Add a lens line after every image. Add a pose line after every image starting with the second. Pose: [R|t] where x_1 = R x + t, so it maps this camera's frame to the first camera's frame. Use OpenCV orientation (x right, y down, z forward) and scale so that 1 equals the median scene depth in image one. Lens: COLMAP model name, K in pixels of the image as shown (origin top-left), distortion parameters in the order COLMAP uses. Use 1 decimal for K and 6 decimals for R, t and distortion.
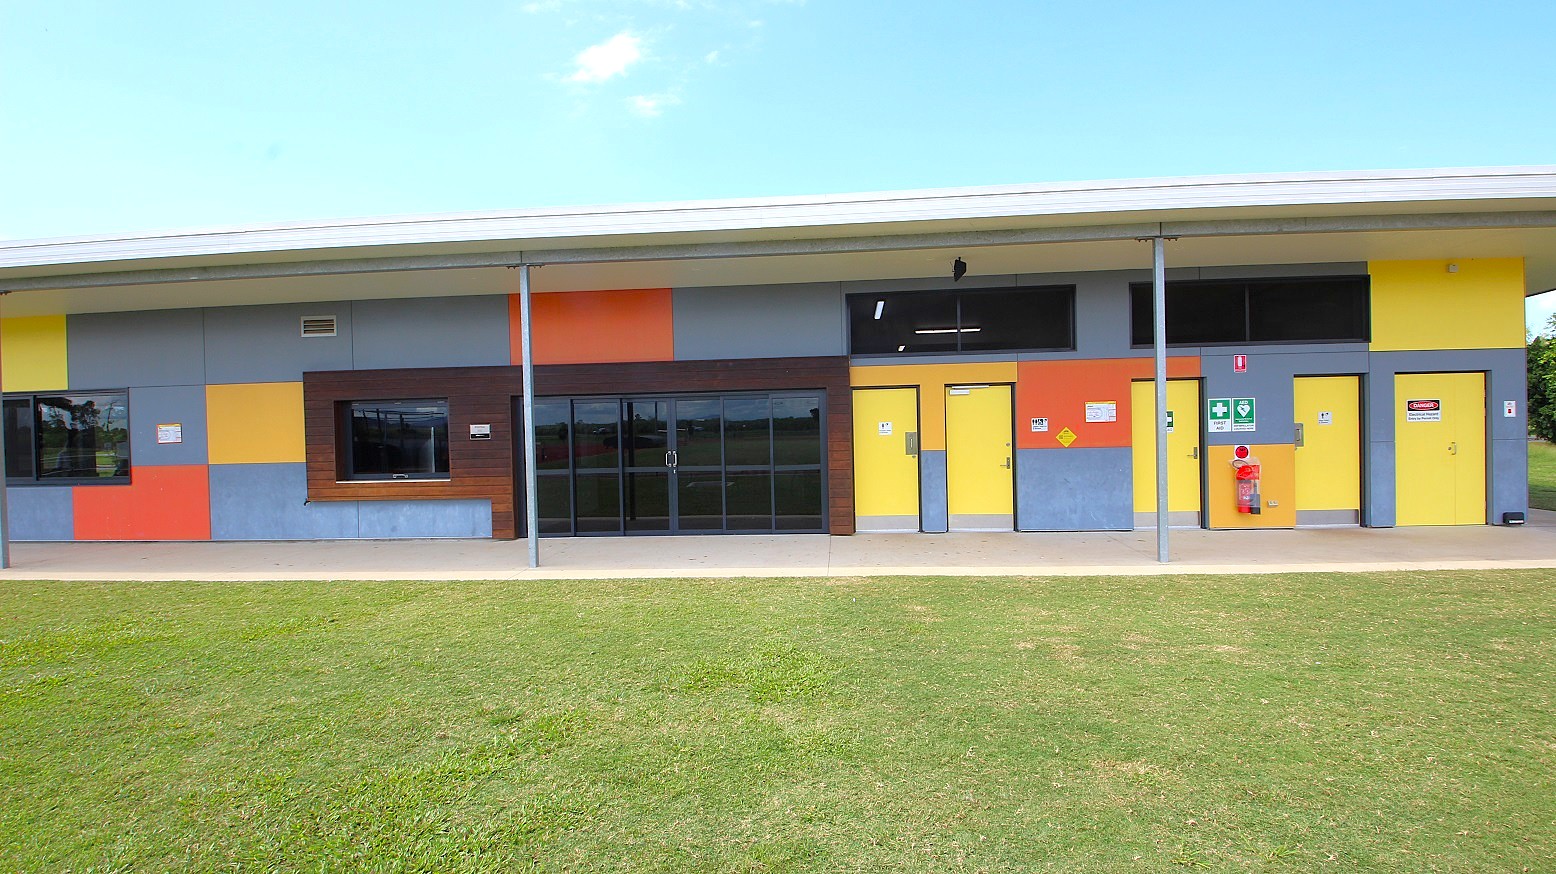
lens RADIAL K [[760.7, 0, 778.0], [0, 760.7, 437.0], [0, 0, 1]] dist [-0.028423, -0.000240]
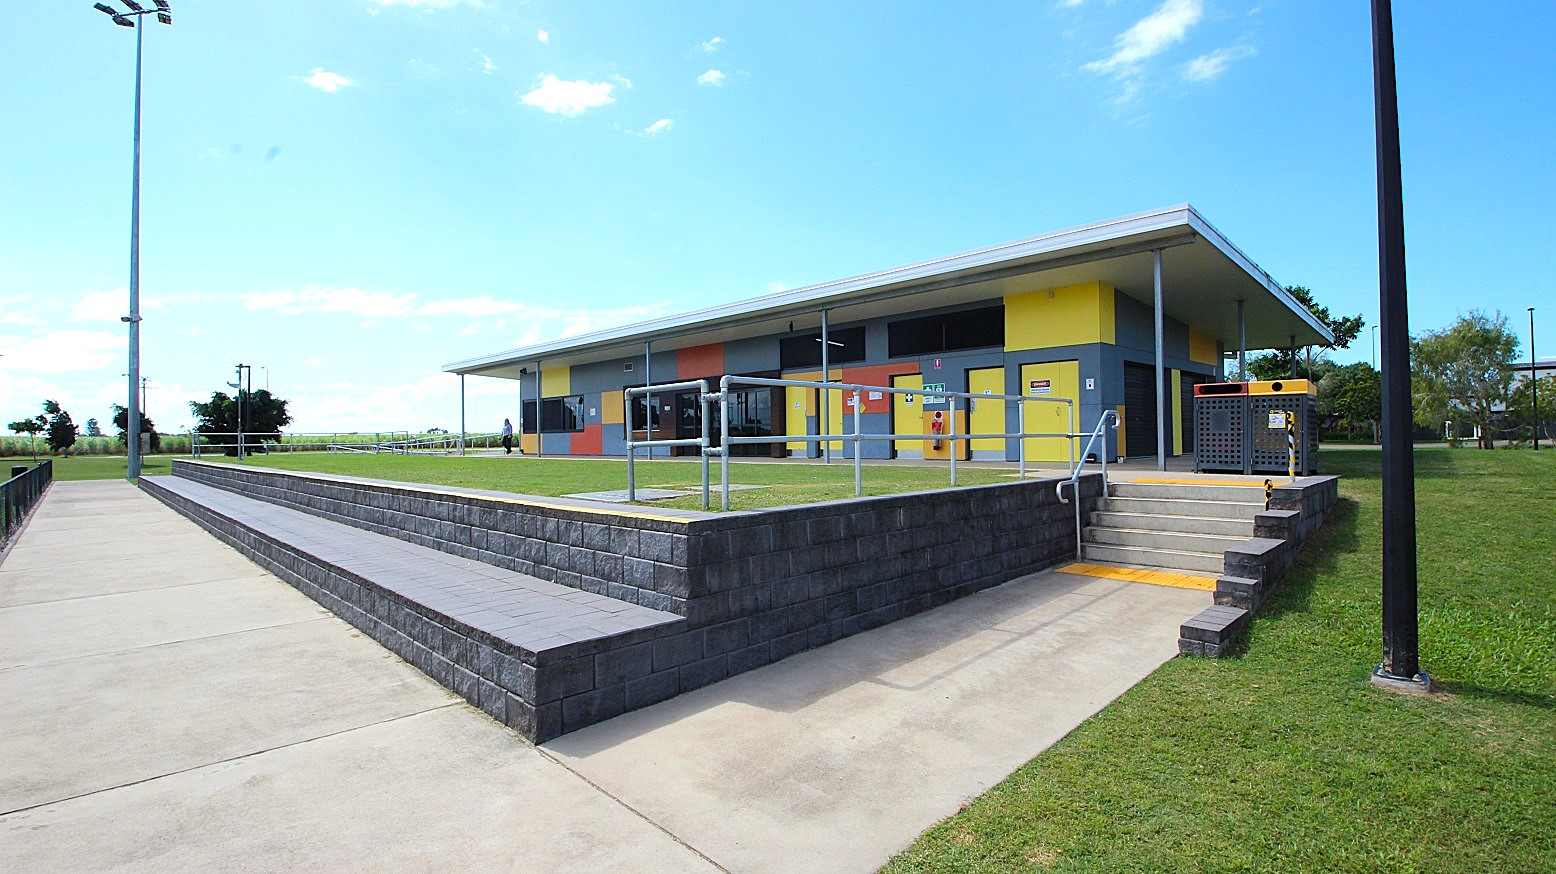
lens RADIAL K [[735.2, 0, 778.0], [0, 735.2, 437.0], [0, 0, 1]] dist [-0.002809, -0.001018]
pose [[0.750676, 0.012206, -0.660558, 1.450830], [-0.005515, 0.999910, 0.012209, 0.051787], [0.660647, -0.005522, 0.750676, -0.503894]]
